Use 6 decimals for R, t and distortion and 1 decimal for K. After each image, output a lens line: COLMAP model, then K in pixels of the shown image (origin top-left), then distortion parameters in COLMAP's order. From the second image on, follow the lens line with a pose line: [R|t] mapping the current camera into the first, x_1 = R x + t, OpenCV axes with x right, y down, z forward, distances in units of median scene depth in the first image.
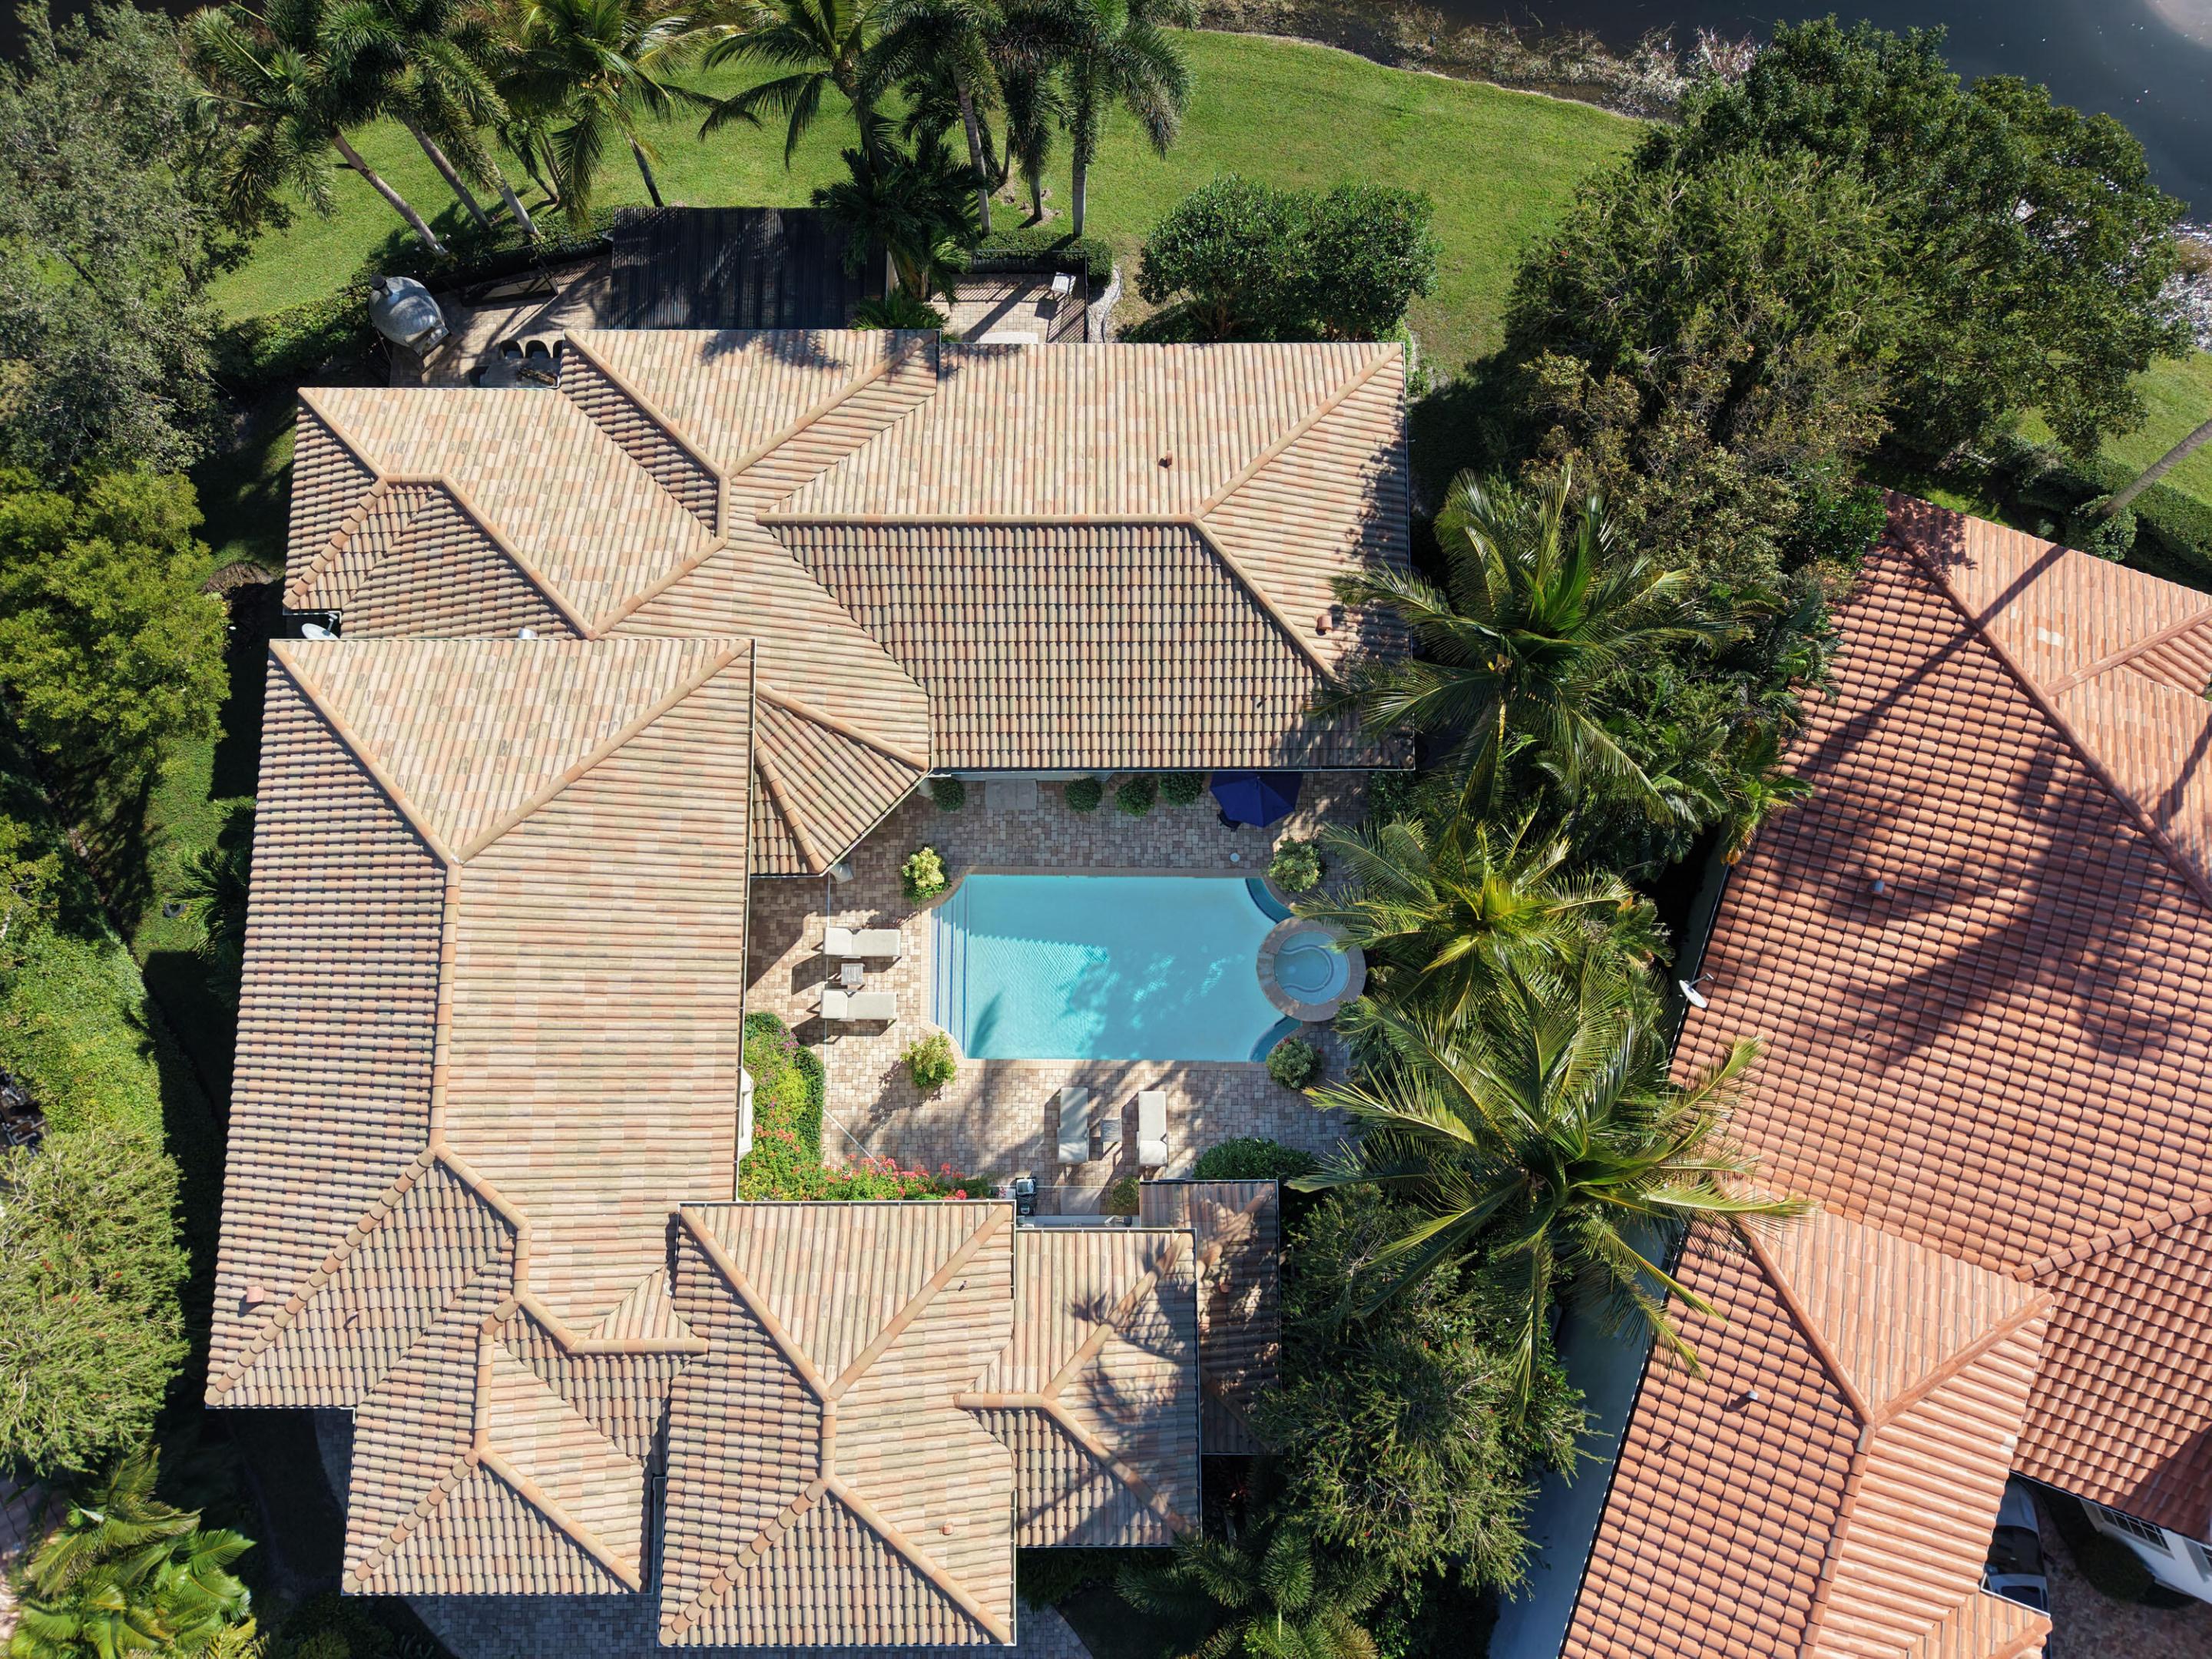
lens RADIAL K [[1497.6, 0, 1108.3], [0, 1497.6, 834.4], [0, 0, 1]] dist [-0.034083, 0.007598]
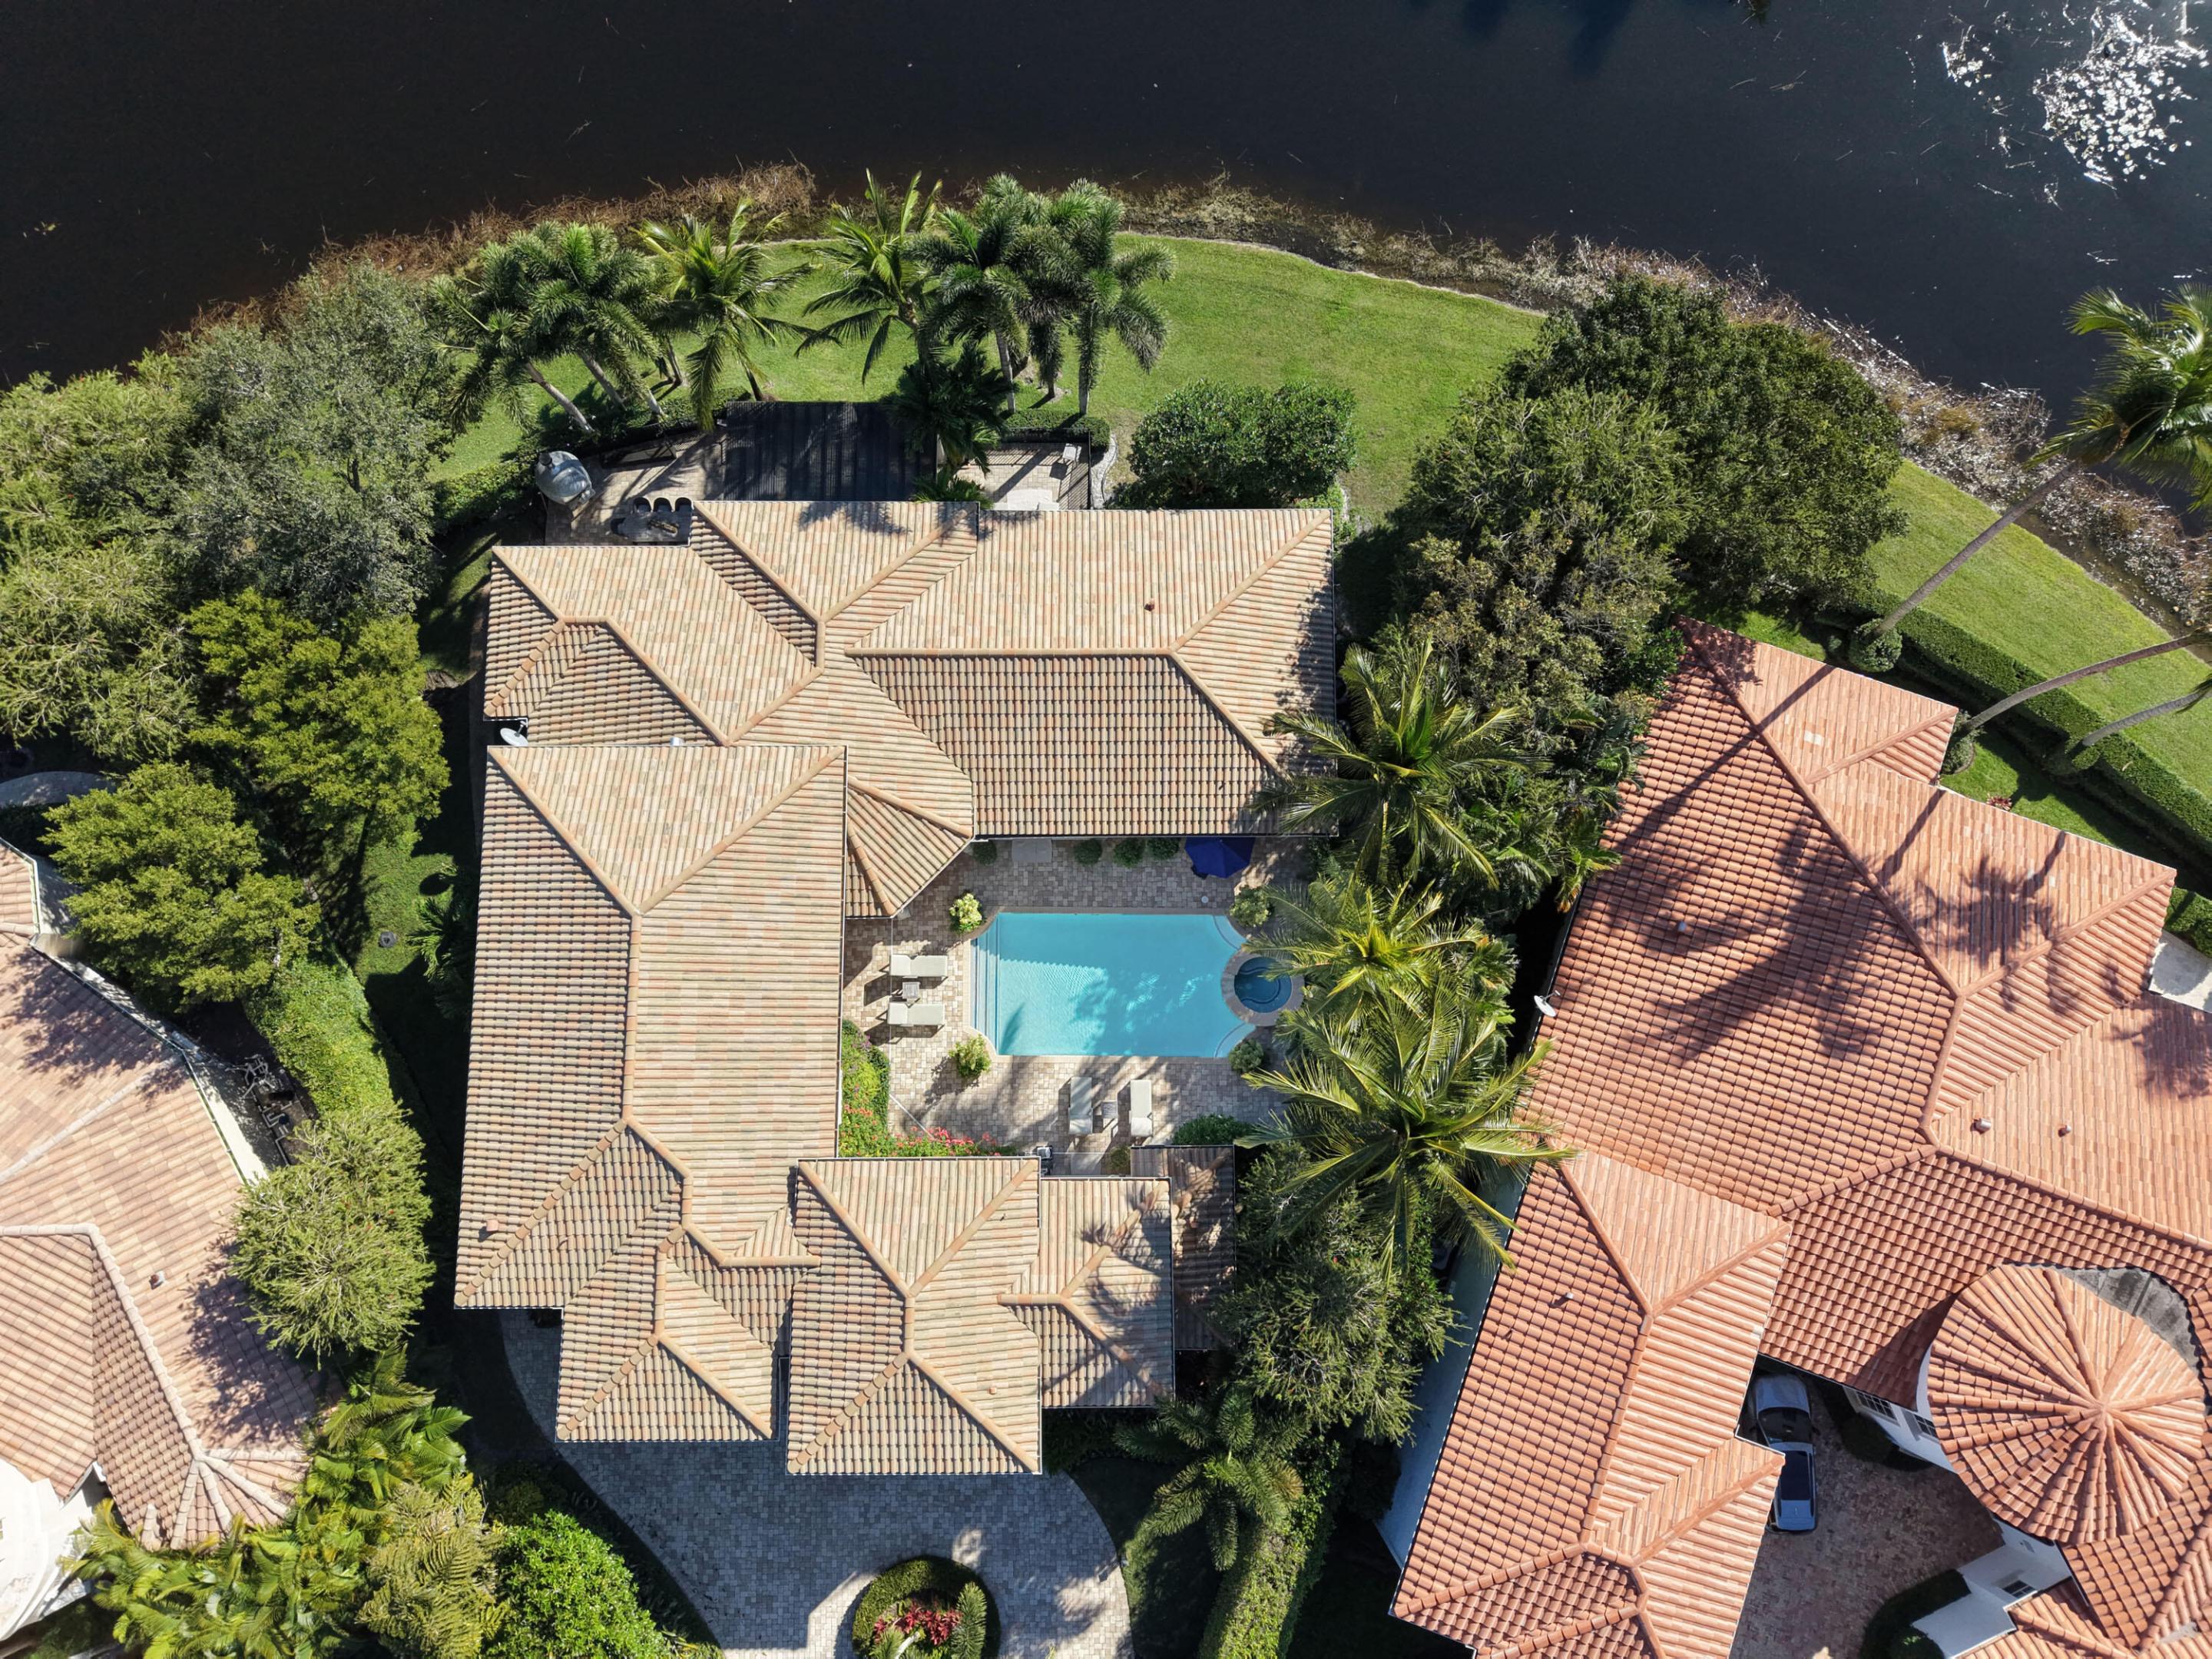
lens RADIAL K [[1497.6, 0, 1109.8], [0, 1497.6, 826.0], [0, 0, 1]] dist [-0.034083, 0.007598]
pose [[0.999998, -0.000888, 0.001762, 0.000164], [0.000898, 0.999984, -0.005635, -0.049906], [-0.001756, 0.005637, 0.999983, -0.358654]]
